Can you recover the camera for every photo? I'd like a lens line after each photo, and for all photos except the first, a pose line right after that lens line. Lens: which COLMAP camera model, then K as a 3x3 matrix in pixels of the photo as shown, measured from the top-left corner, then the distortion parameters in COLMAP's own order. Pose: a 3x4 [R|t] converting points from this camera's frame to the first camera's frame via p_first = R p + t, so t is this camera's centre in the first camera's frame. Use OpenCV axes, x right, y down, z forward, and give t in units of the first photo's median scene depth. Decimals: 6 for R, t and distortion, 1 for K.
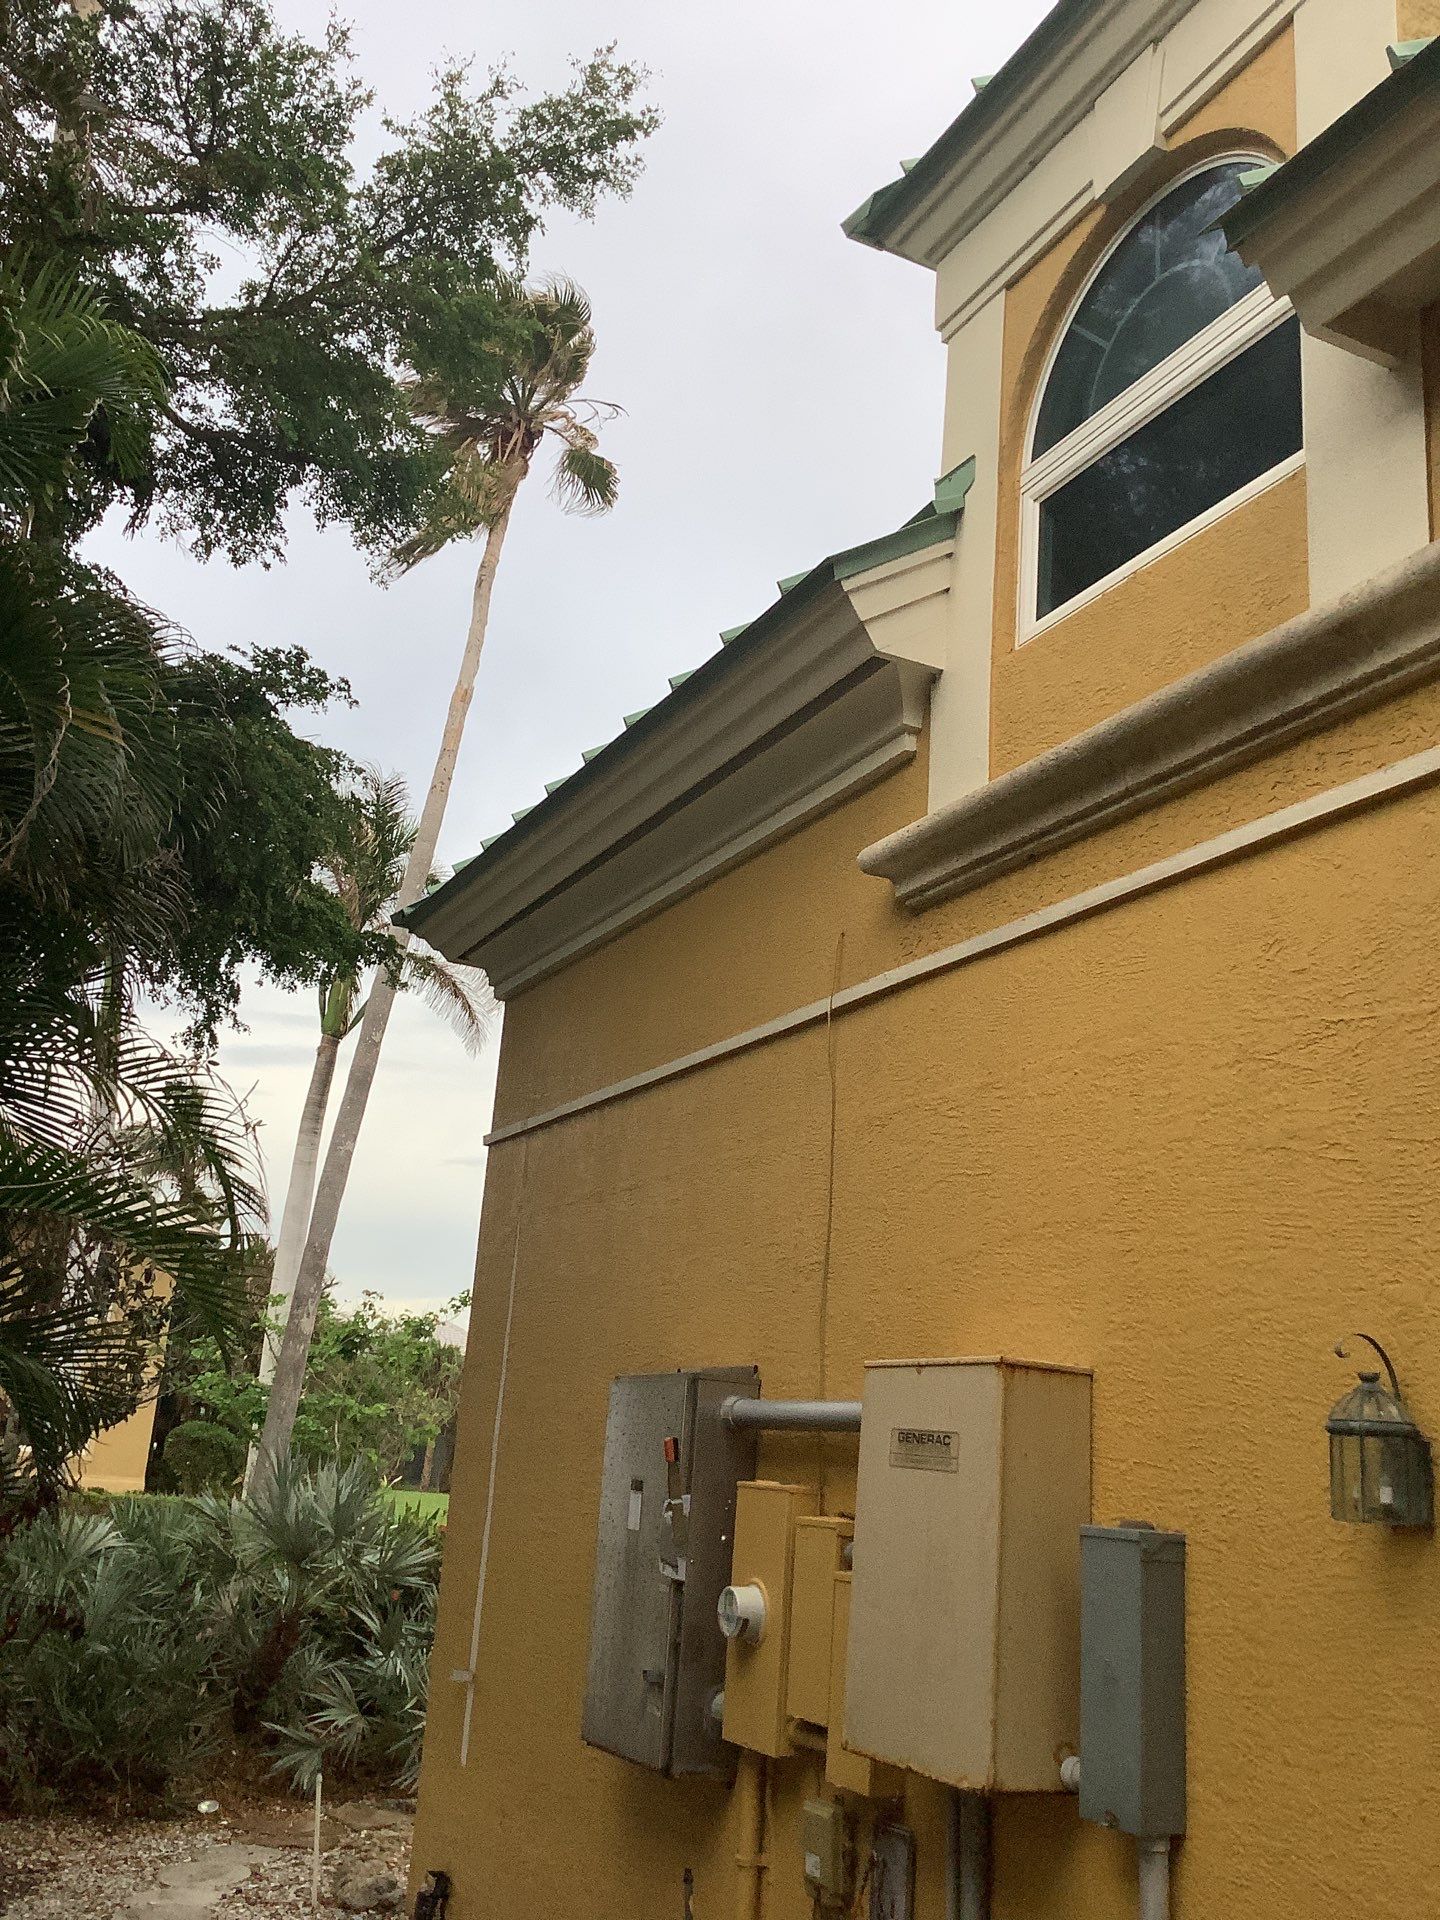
lens RADIAL K [[1780.7, 0, 720.0], [0, 1780.7, 960.0], [0, 0, 1]] dist [0.167369, -0.325748]
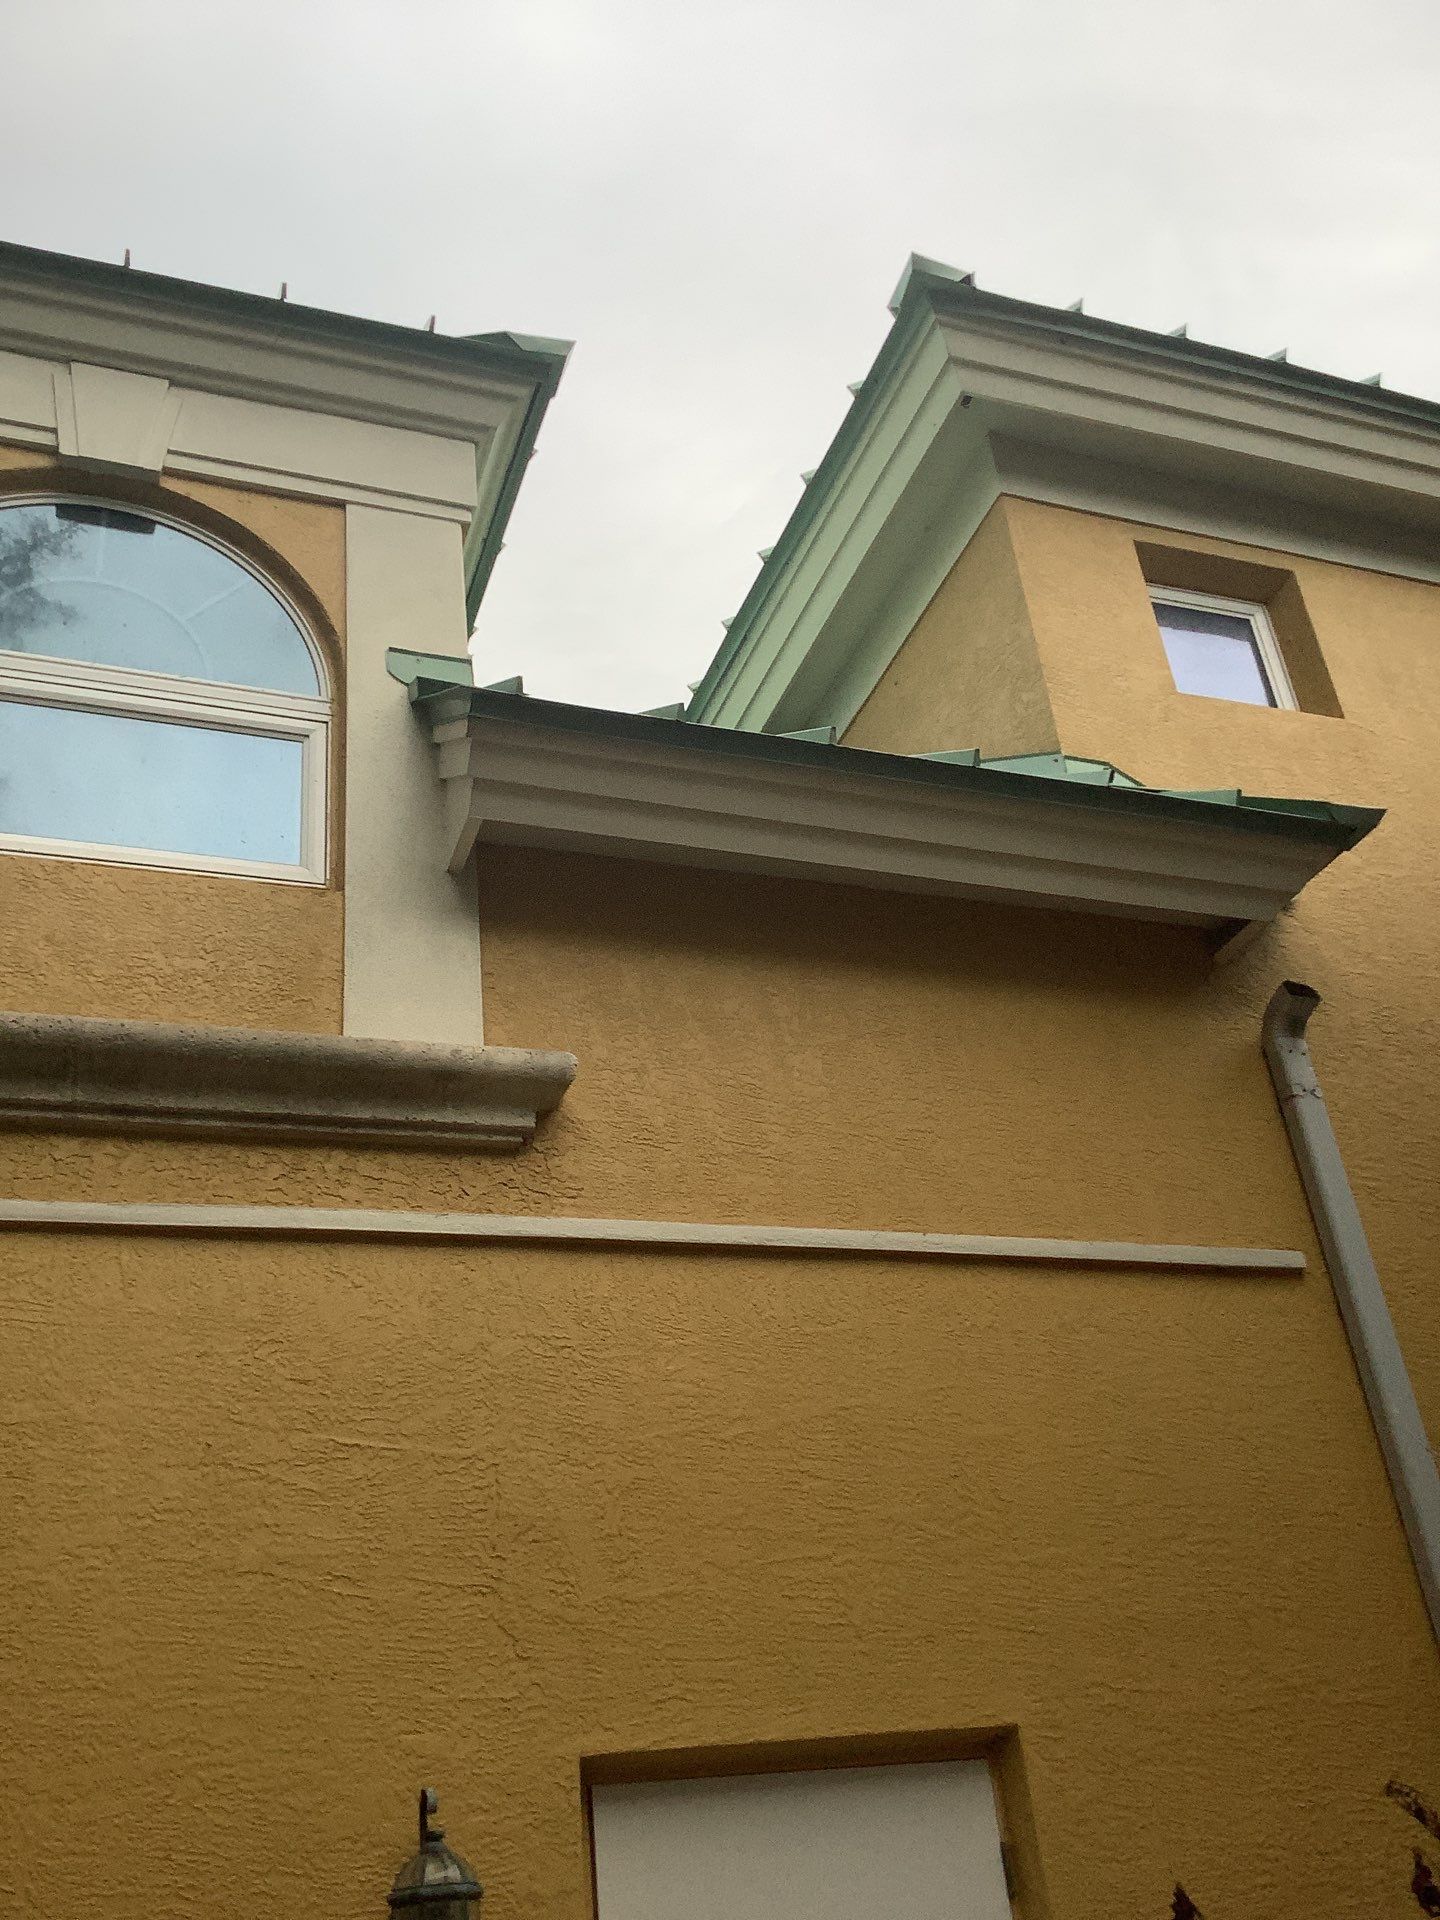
lens RADIAL K [[1780.7, 0, 720.0], [0, 1780.7, 960.0], [0, 0, 1]] dist [0.167369, -0.325748]
pose [[0.094796, 0.429228, 0.898208, -0.612699], [-0.175110, 0.895392, -0.409401, 0.159312], [-0.979975, -0.118475, 0.160042, 0.656264]]
